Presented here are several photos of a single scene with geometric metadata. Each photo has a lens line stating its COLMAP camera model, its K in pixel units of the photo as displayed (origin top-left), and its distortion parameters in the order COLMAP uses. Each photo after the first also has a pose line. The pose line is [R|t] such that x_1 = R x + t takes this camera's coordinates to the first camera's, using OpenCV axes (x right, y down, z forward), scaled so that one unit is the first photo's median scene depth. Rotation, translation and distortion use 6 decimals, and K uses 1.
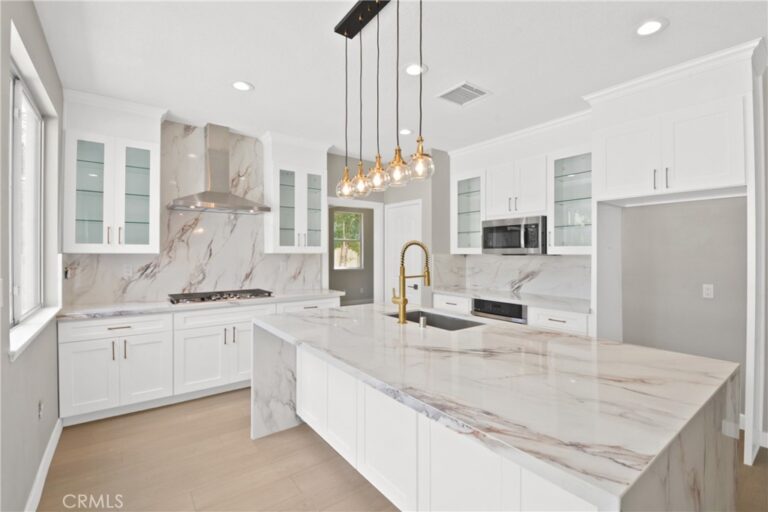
lens RADIAL K [[344.4, 0, 386.0], [0, 344.4, 254.8], [0, 0, 1]] dist [-0.025039, -0.000212]
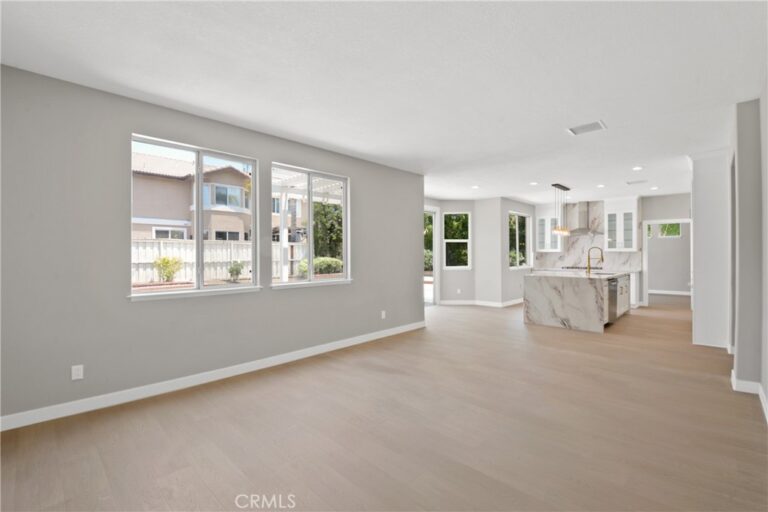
lens RADIAL K [[344.4, 0, 389.4], [0, 344.4, 253.0], [0, 0, 1]] dist [-0.025039, -0.000212]
pose [[0.144090, -0.004158, -0.989556, 1.811898], [-0.002183, 0.999987, -0.004519, 0.019628], [0.989562, 0.002811, 0.144079, -0.791852]]
